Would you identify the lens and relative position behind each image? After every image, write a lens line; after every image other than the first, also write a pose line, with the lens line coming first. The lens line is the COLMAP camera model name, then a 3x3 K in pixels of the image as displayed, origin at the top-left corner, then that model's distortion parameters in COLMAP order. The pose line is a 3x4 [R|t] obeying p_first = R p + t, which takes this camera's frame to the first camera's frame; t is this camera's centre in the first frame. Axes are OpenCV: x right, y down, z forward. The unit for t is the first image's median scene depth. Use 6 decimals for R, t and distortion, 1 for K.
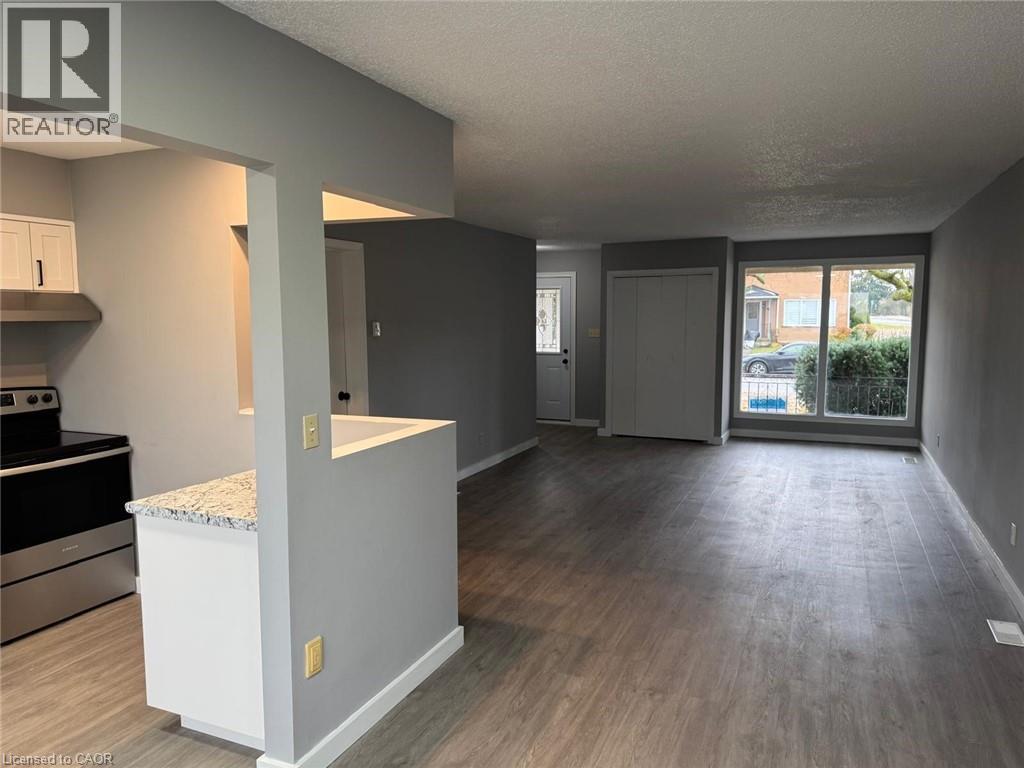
lens RADIAL K [[711.8, 0, 508.2], [0, 711.8, 392.8], [0, 0, 1]] dist [0.057996, -0.062864]
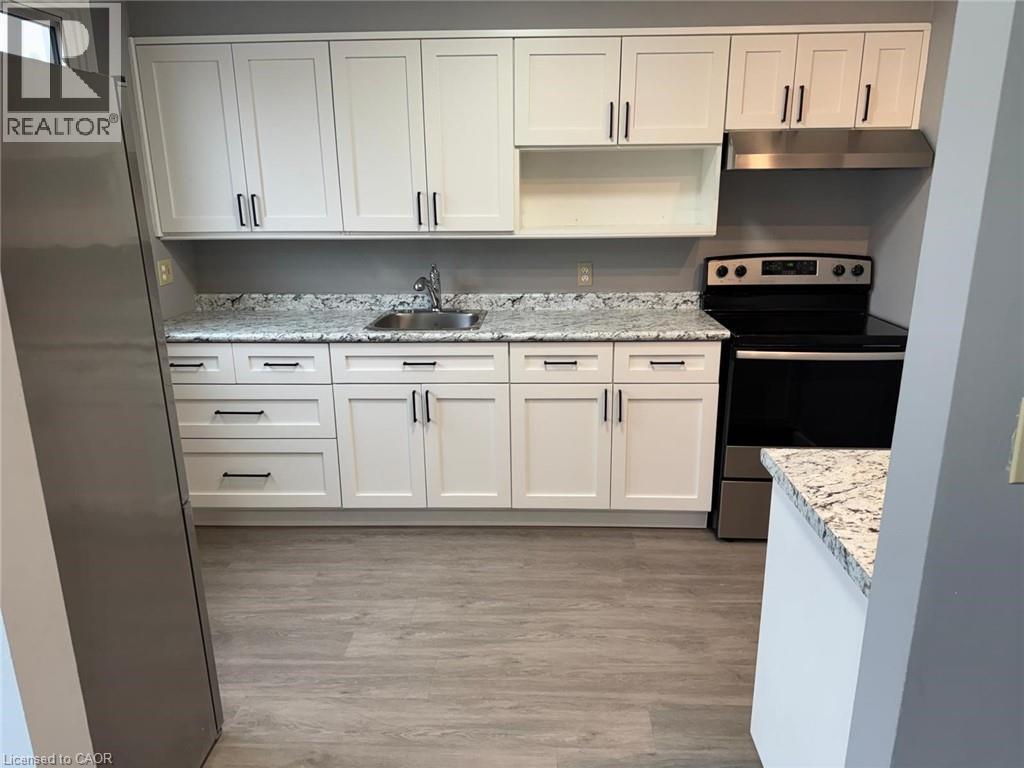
lens RADIAL K [[711.8, 0, 518.7], [0, 711.8, 393.4], [0, 0, 1]] dist [0.057996, -0.062864]
pose [[0.366856, 0.256294, -0.894276, -0.031511], [-0.087888, 0.966549, 0.240953, -0.021964], [0.926117, -0.009799, 0.377109, 0.382562]]
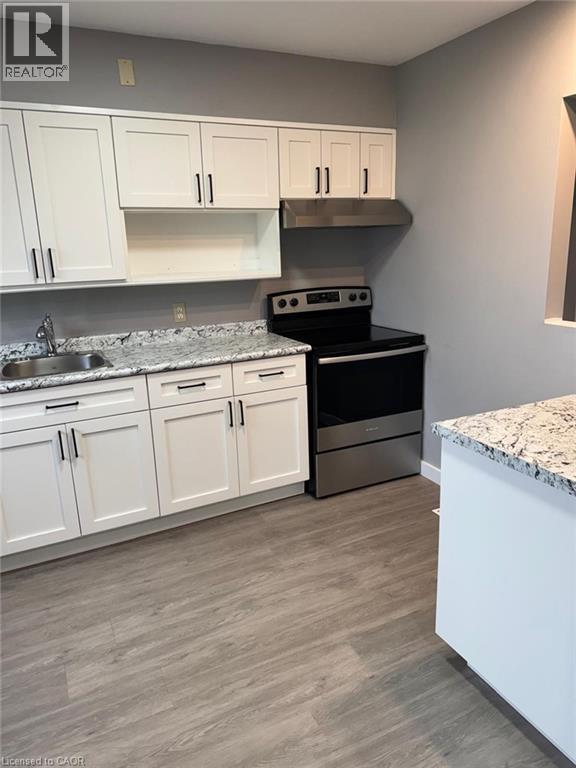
lens RADIAL K [[533.9, 0, 287.3], [0, 533.9, 383.8], [0, 0, 1]] dist [0.057996, -0.062864]
pose [[0.761269, 0.143741, -0.632303, -0.177948], [-0.037424, 0.983235, 0.178462, -0.003827], [0.647355, -0.112194, 0.753886, 0.271353]]
